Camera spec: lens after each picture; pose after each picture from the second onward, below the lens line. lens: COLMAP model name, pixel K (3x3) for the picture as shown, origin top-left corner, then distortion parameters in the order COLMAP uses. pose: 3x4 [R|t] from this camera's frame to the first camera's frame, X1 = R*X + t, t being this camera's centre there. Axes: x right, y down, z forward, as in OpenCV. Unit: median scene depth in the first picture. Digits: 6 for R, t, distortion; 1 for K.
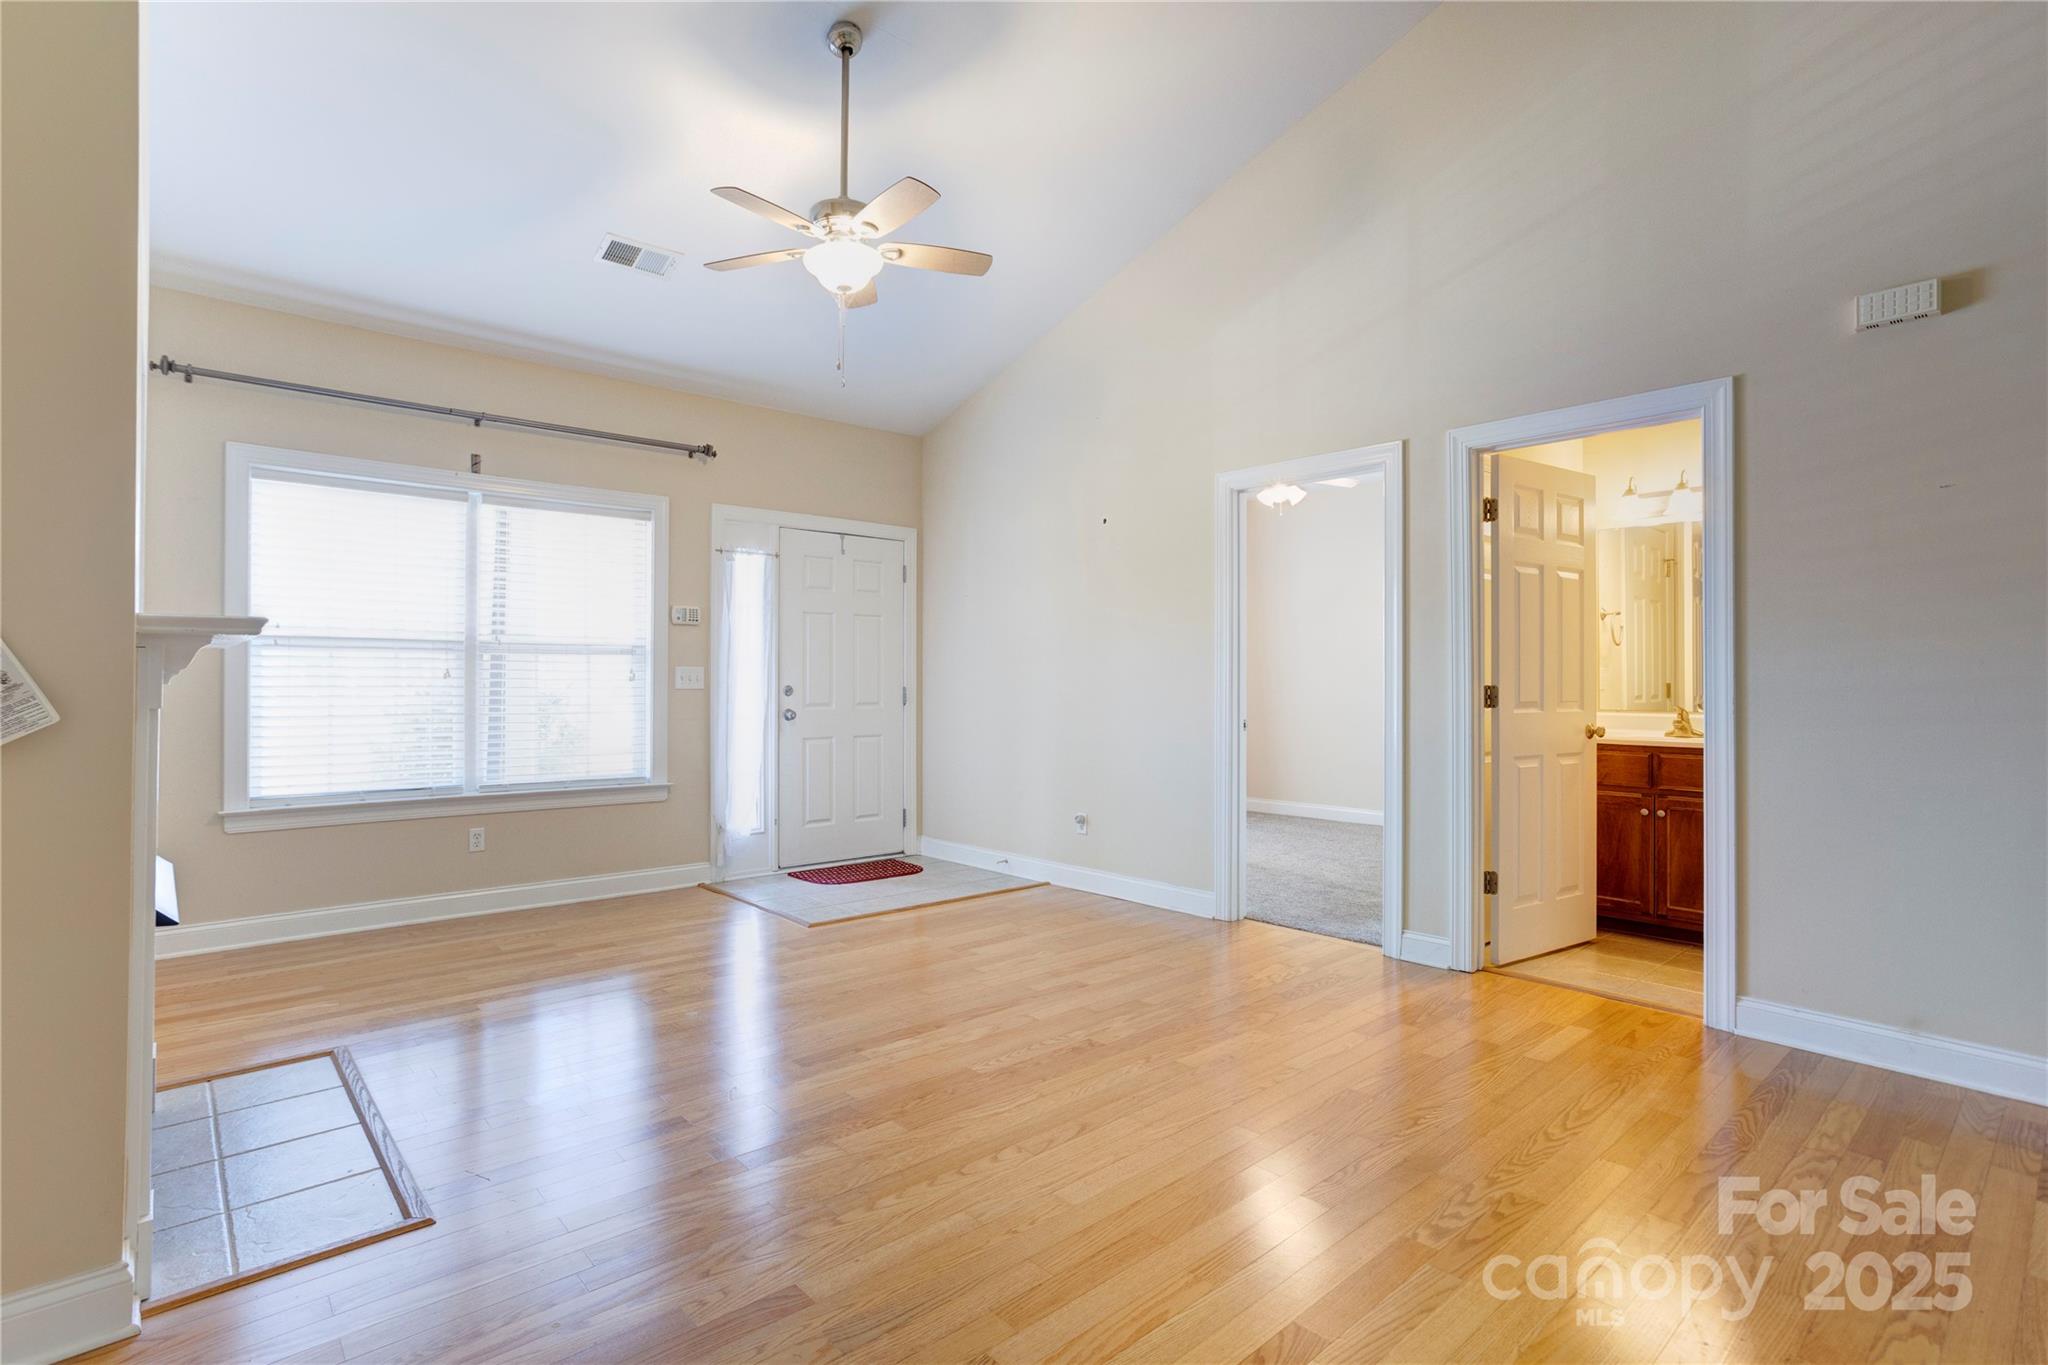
lens RADIAL K [[1001.8, 0, 986.0], [0, 1001.8, 678.9], [0, 0, 1]] dist [-0.020274, 0.009254]
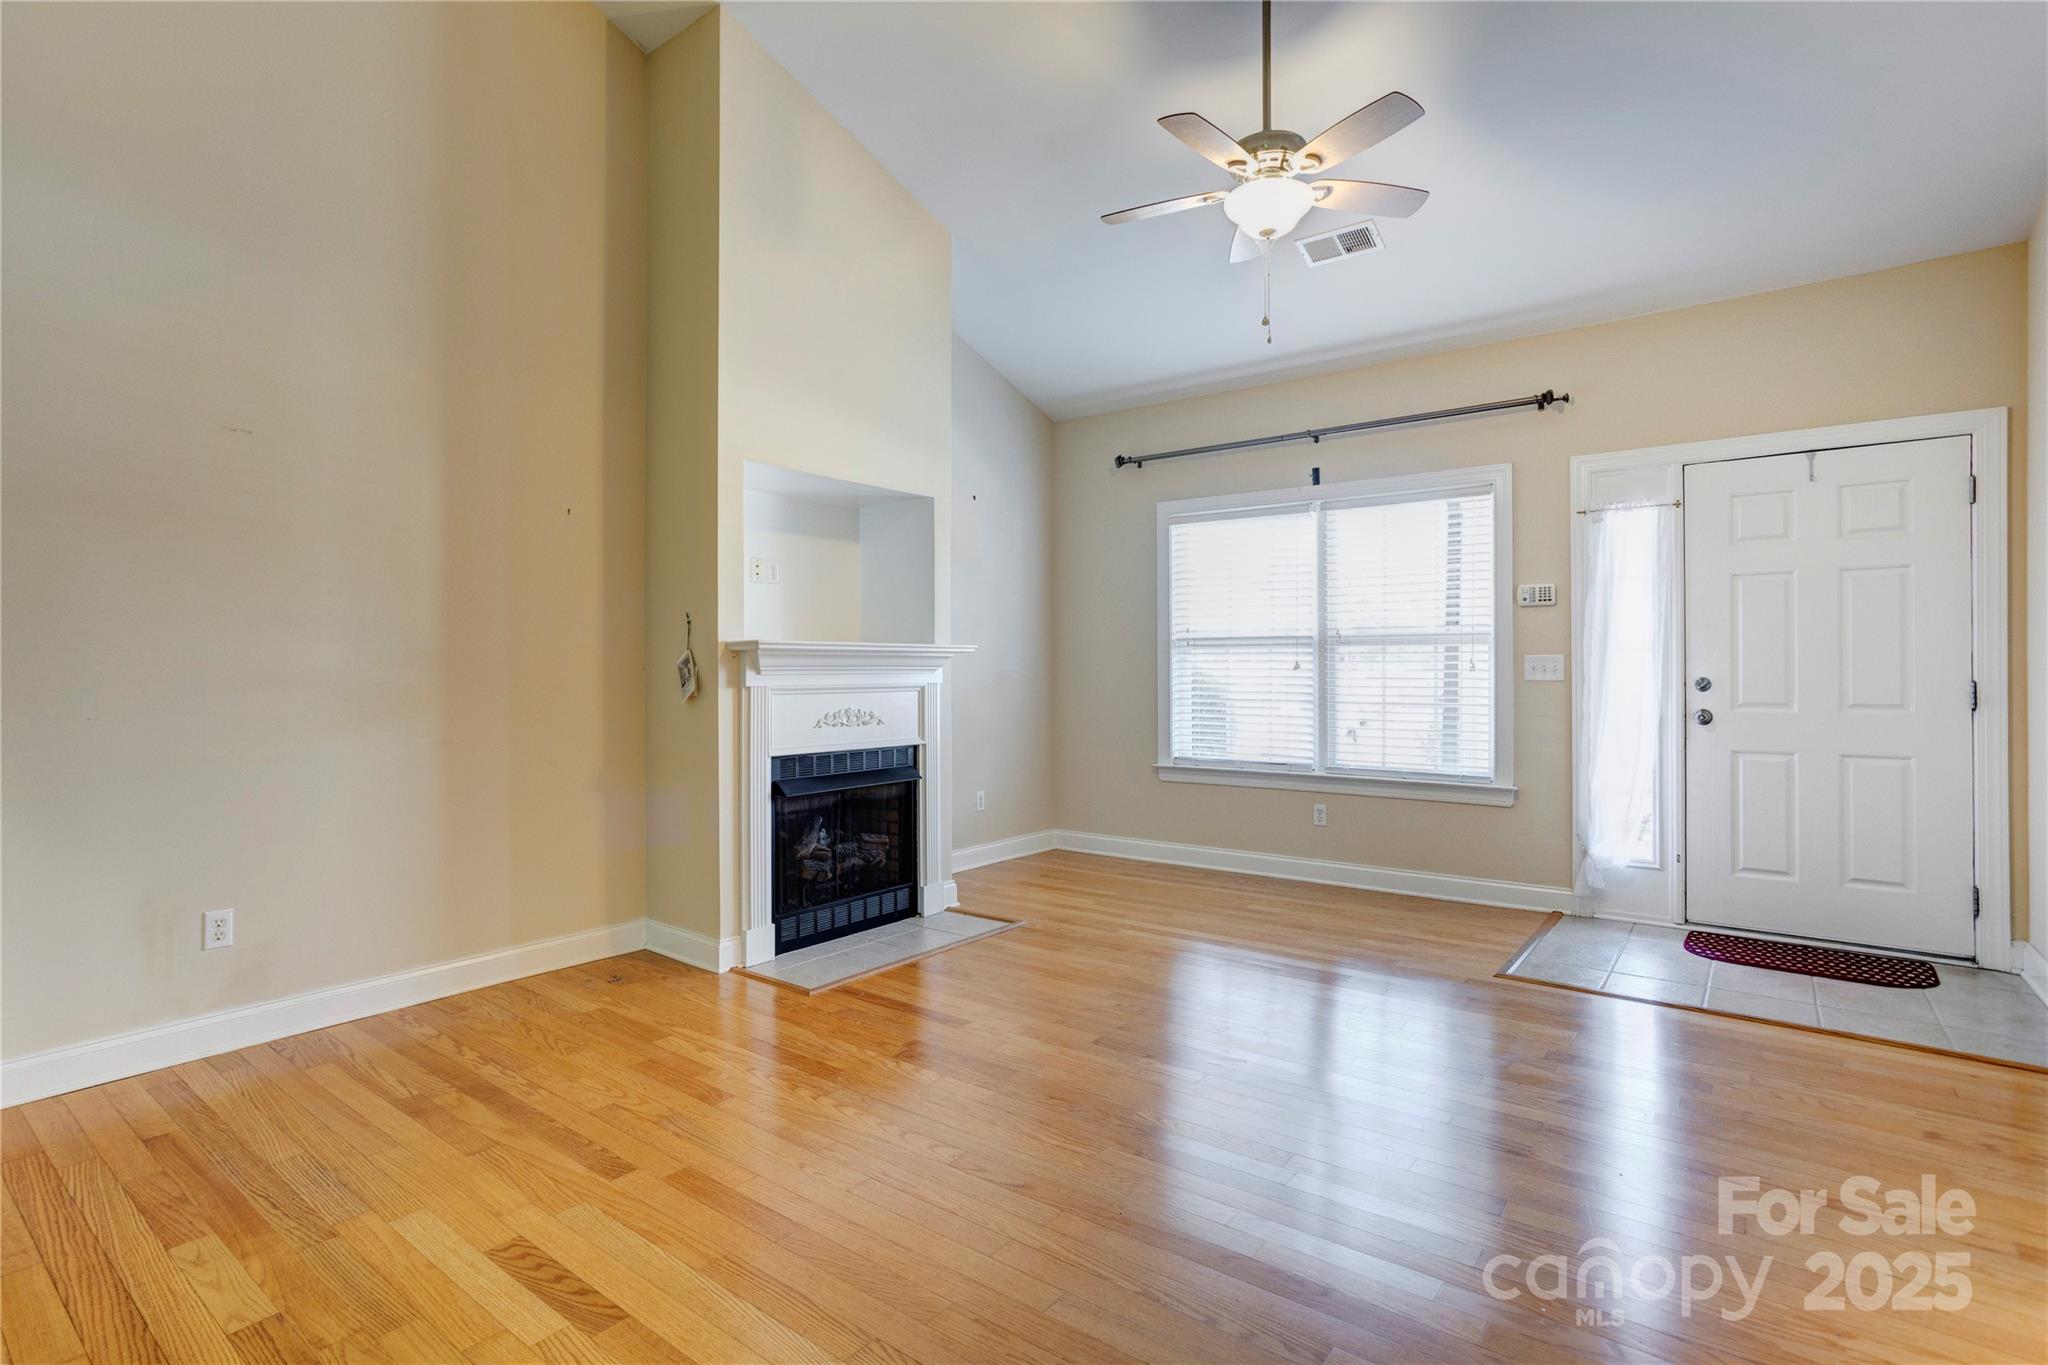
lens RADIAL K [[1001.8, 0, 1012.0], [0, 1001.8, 672.4], [0, 0, 1]] dist [-0.020274, 0.009254]
pose [[0.209475, -0.001858, -0.977812, 0.454122], [0.003548, 0.999993, -0.001140, 0.002366], [0.977808, -0.003231, 0.209480, 0.388772]]
